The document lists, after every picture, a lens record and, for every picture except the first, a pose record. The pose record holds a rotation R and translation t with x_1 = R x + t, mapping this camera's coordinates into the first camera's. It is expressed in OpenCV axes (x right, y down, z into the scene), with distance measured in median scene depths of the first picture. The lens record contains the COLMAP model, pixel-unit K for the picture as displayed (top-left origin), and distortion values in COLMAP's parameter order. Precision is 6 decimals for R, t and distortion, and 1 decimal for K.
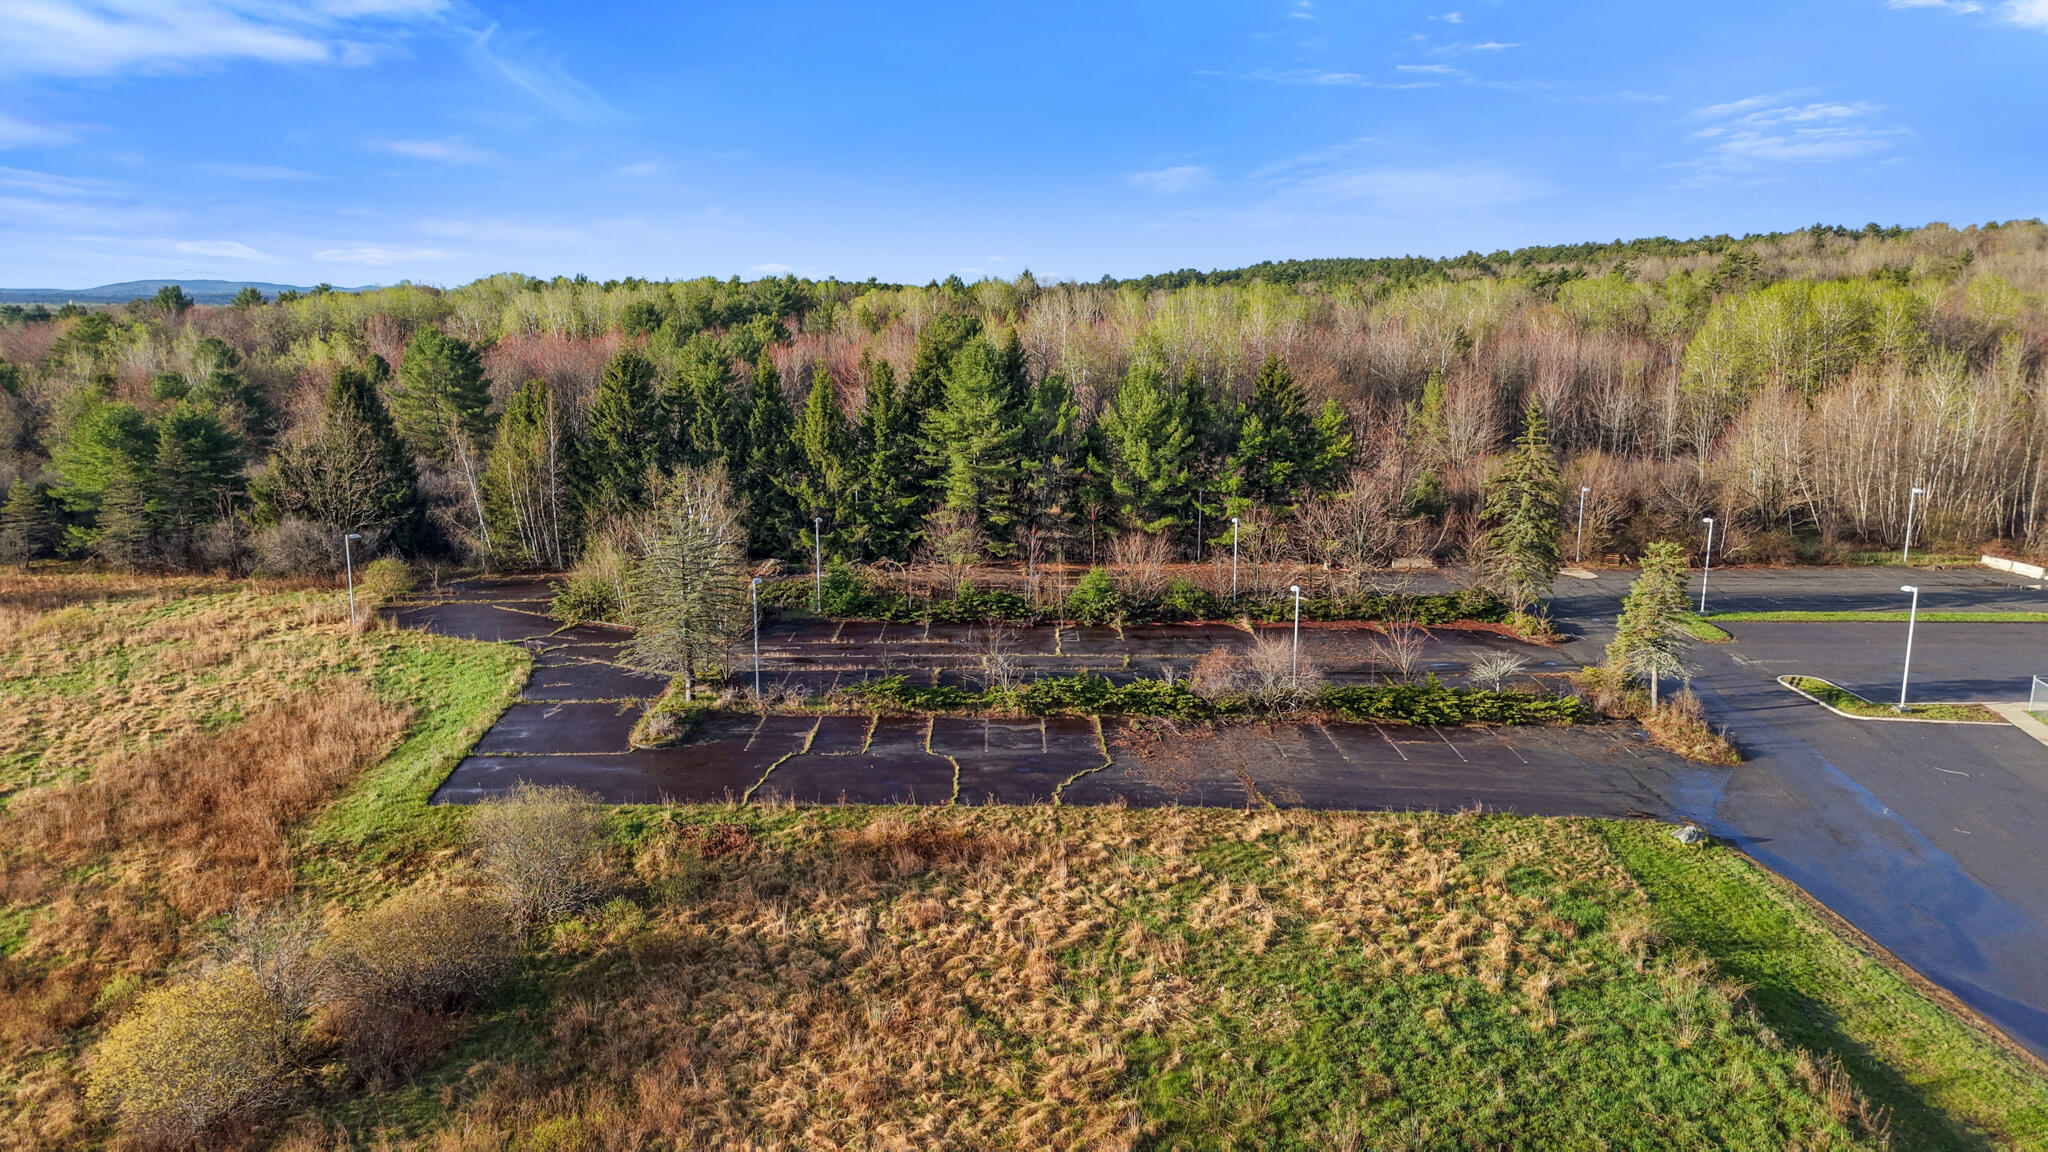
lens RADIAL K [[1363.8, 0, 1026.8], [0, 1363.8, 586.2], [0, 0, 1]] dist [0.045272, -0.063555]
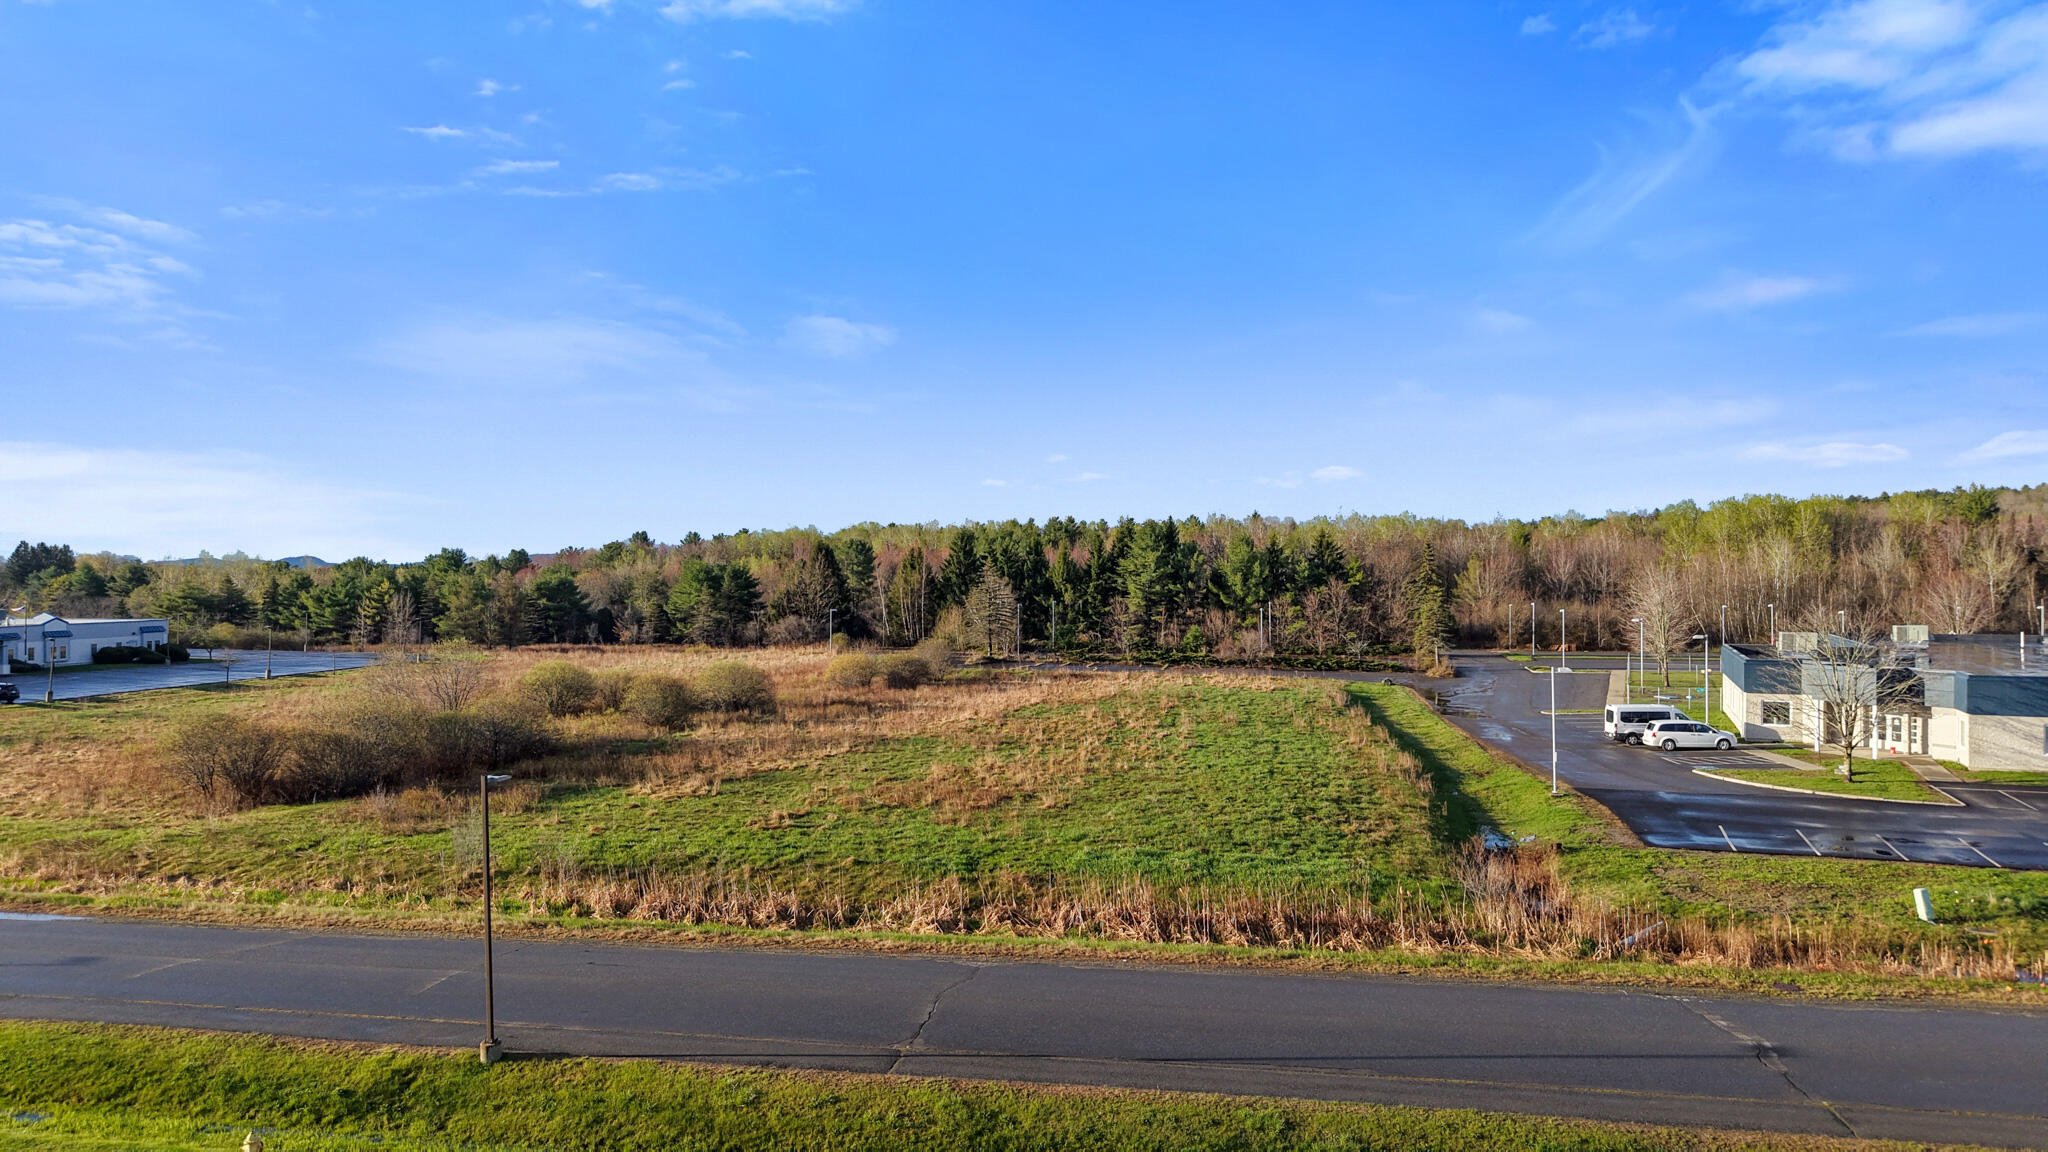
lens RADIAL K [[1363.8, 0, 1026.8], [0, 1363.8, 586.2], [0, 0, 1]] dist [0.045272, -0.063555]
pose [[0.977082, -0.002940, -0.212841, 0.193292], [-0.038094, 0.981348, -0.188429, 0.253950], [0.209425, 0.192218, 0.958746, -0.761248]]
